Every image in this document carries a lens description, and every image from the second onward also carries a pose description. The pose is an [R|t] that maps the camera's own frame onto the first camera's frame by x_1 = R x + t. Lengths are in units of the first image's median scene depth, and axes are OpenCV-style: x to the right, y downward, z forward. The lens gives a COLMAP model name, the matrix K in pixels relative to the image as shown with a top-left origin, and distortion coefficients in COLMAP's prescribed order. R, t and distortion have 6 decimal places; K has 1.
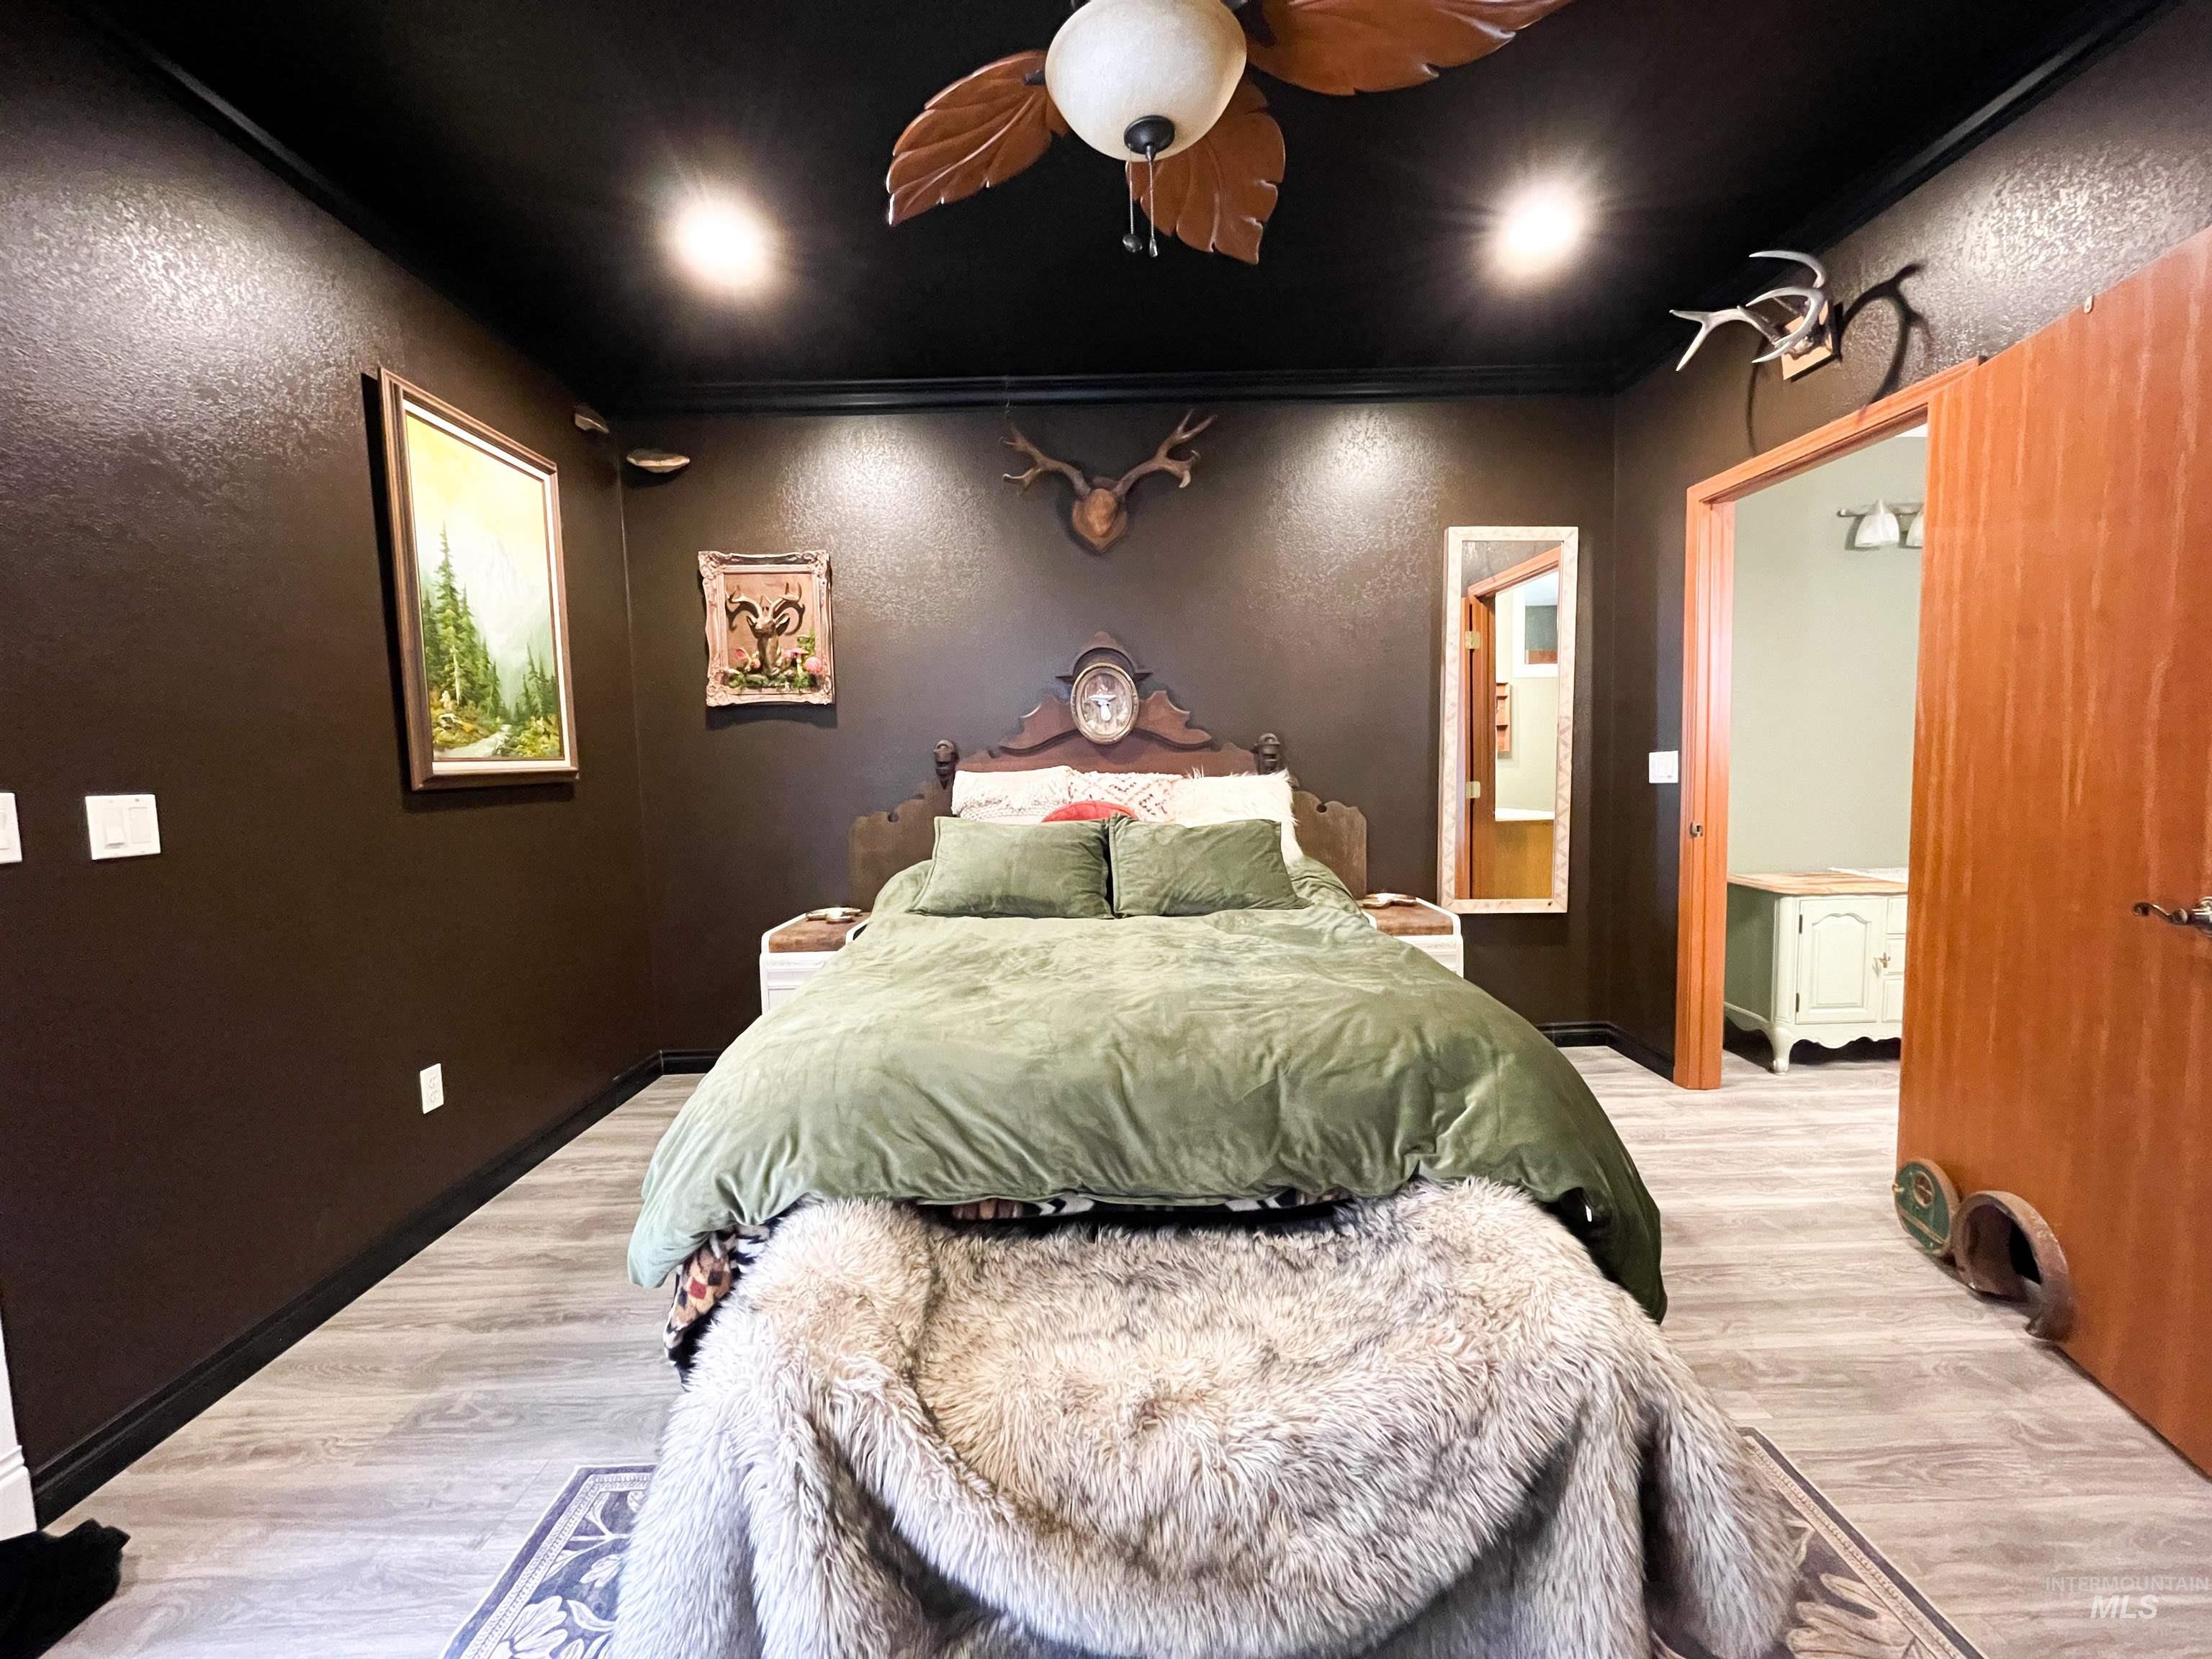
lens RADIAL K [[896.3, 0, 1105.8], [0, 896.3, 826.3], [0, 0, 1]] dist [0.000157, -0.000247]
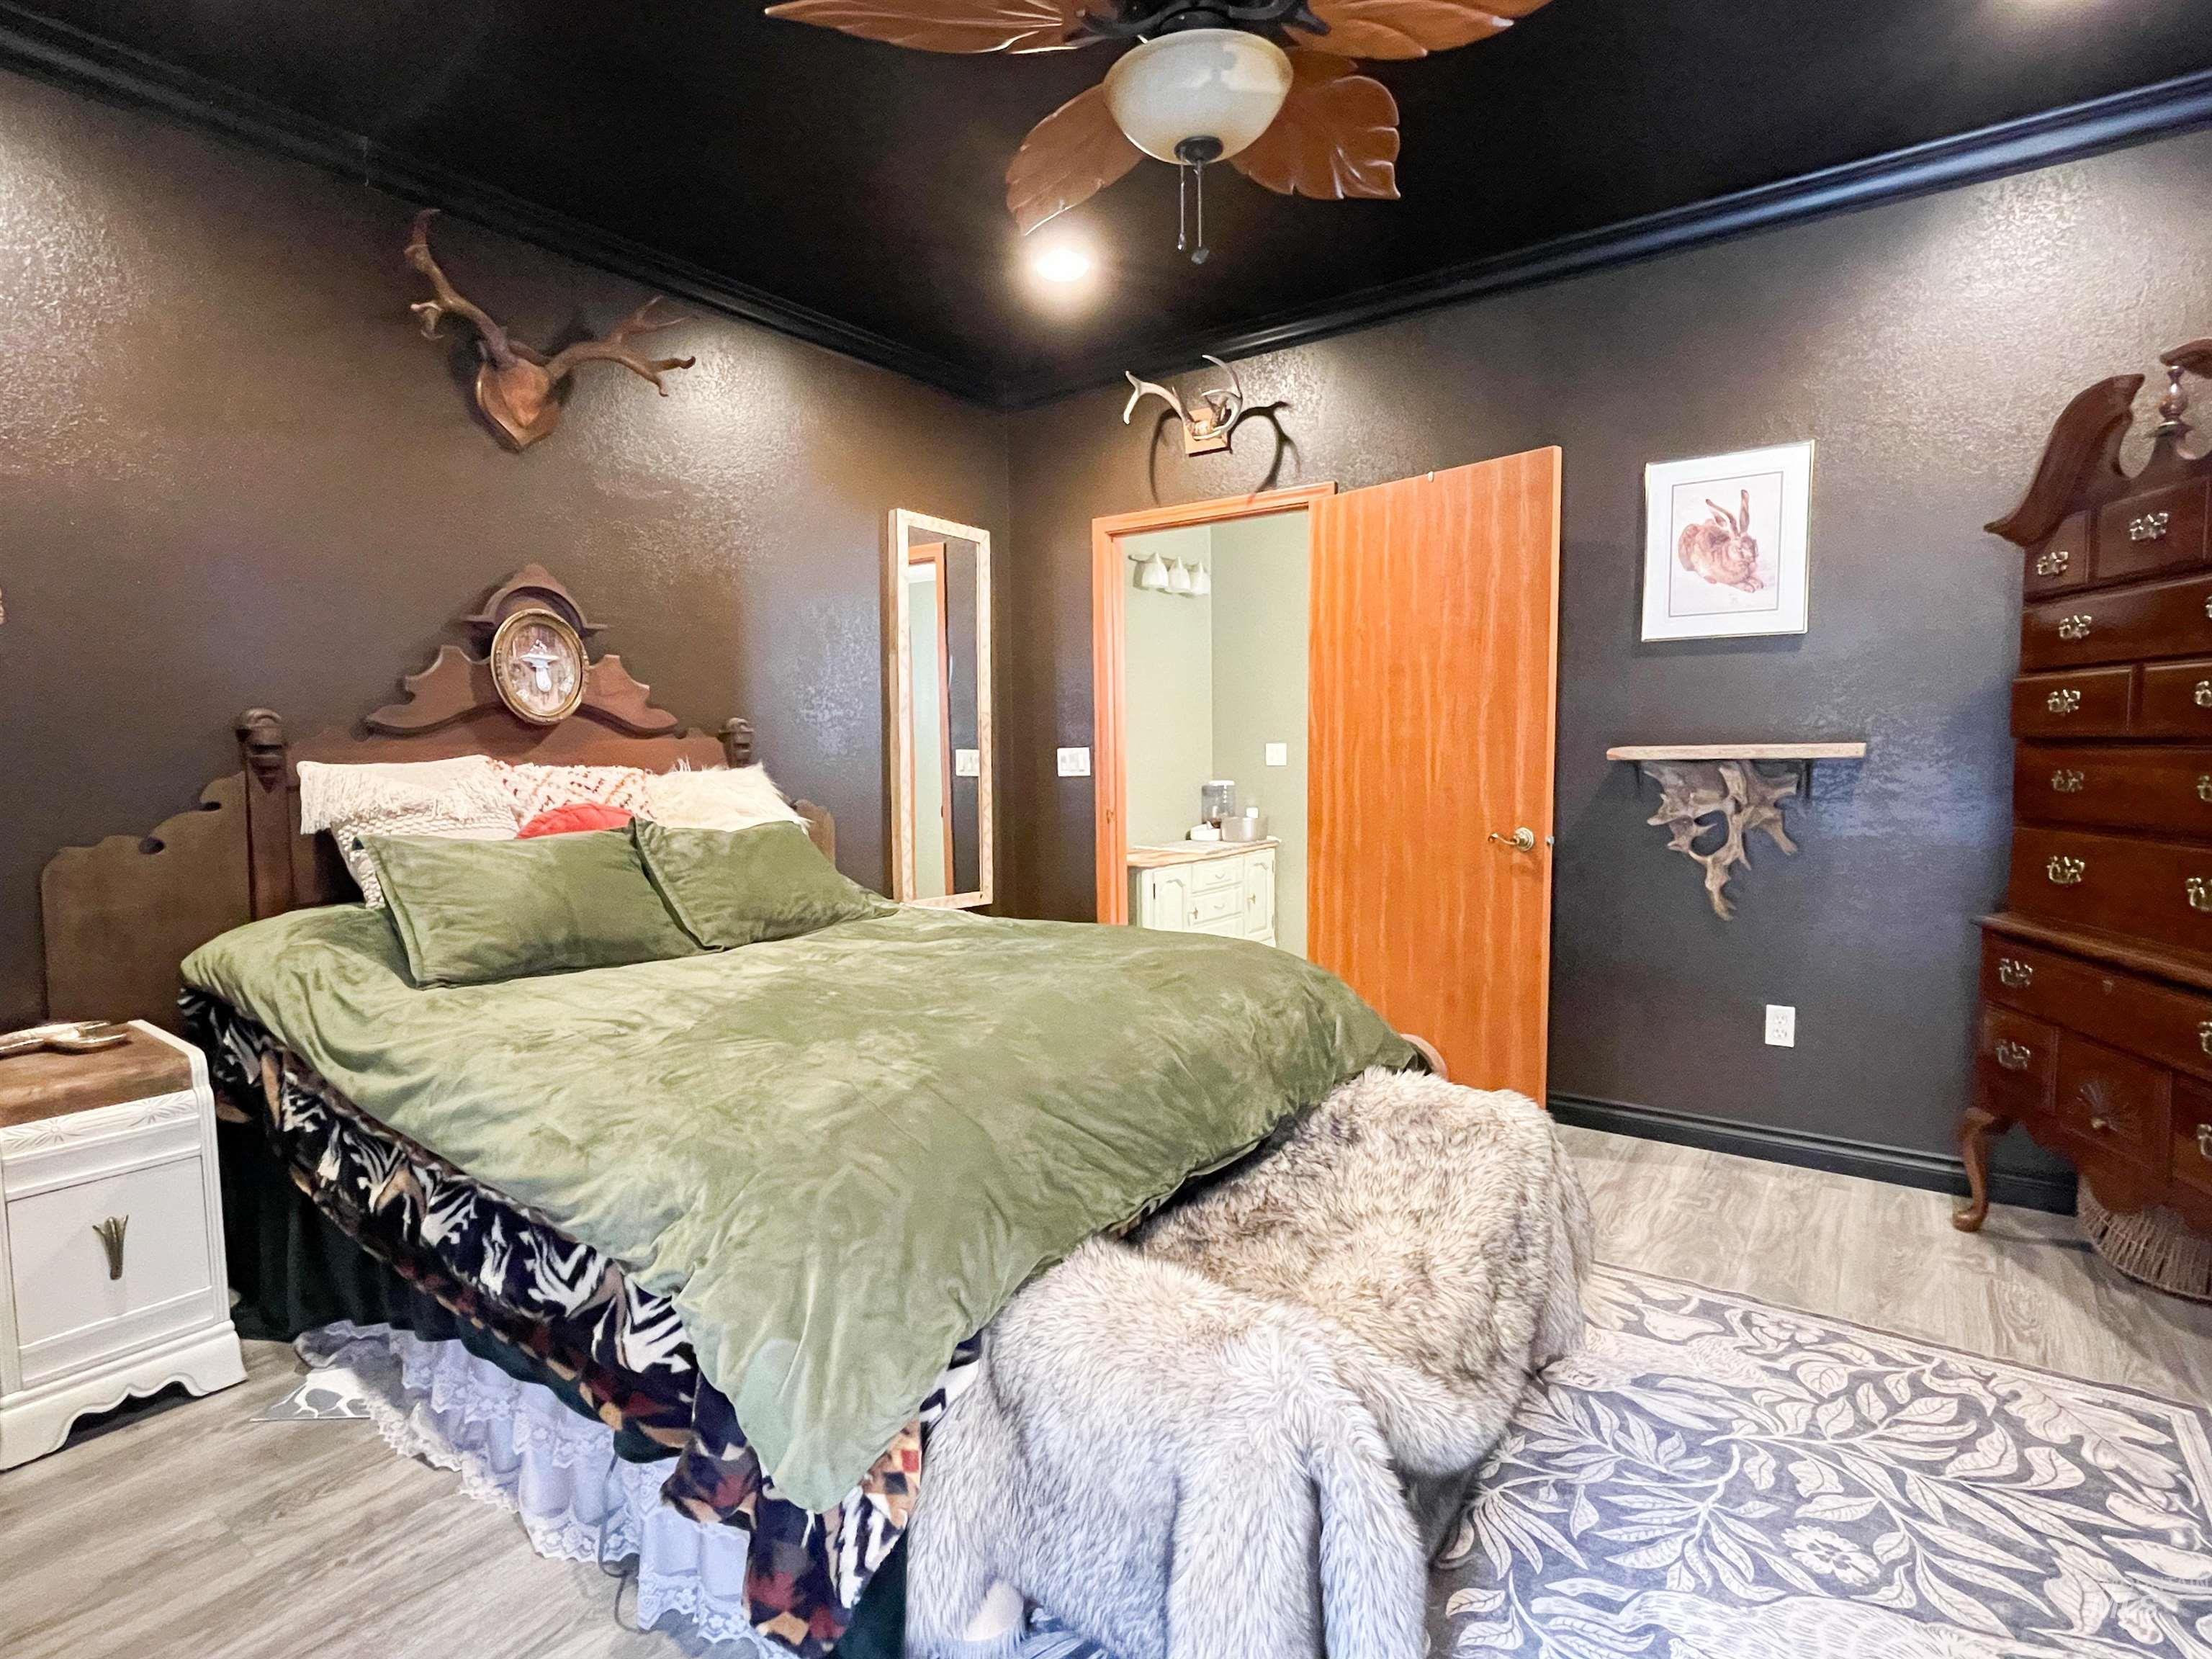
lens RADIAL K [[1097.9, 0, 1105.0], [0, 1097.9, 827.2], [0, 0, 1]] dist [0.003975, 0.000092]
pose [[0.606432, -0.040498, 0.794104, -0.445225], [0.053911, 0.998498, 0.009752, 0.003989], [-0.793306, 0.036897, 0.607704, 0.137387]]
